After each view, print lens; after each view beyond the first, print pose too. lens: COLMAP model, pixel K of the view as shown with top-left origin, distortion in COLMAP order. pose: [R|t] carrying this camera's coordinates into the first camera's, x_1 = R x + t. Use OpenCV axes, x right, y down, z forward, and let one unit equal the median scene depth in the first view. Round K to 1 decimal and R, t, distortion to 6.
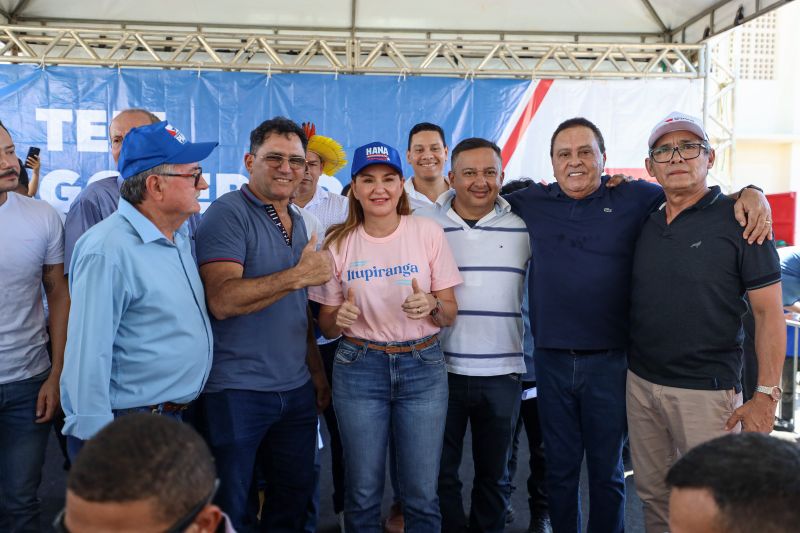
lens RADIAL K [[931.9, 0, 400.0], [0, 931.9, 266.5], [0, 0, 1]] dist [0.012776, 0.021694]
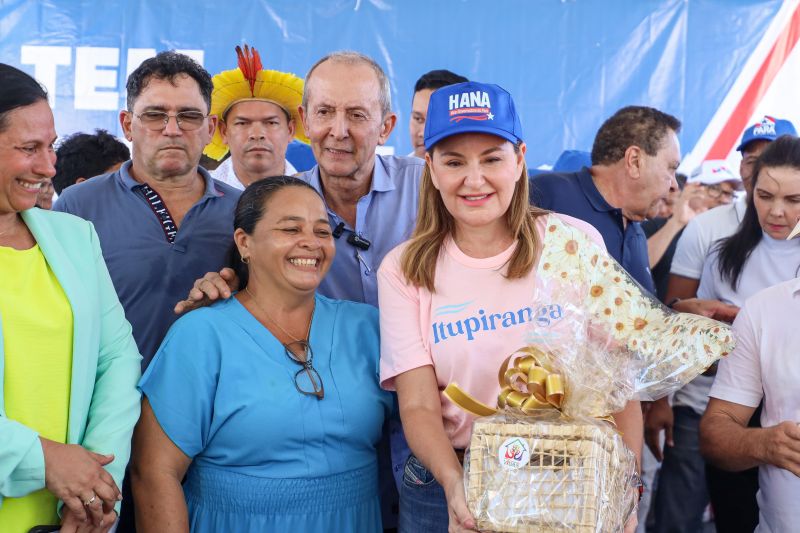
lens RADIAL K [[931.9, 0, 400.0], [0, 931.9, 266.5], [0, 0, 1]] dist [0.012776, 0.021694]
pose [[0.973078, 0.039007, -0.227153, 0.045522], [-0.032138, 0.998910, 0.033863, -0.038719], [0.228226, -0.025651, 0.973270, 0.386031]]
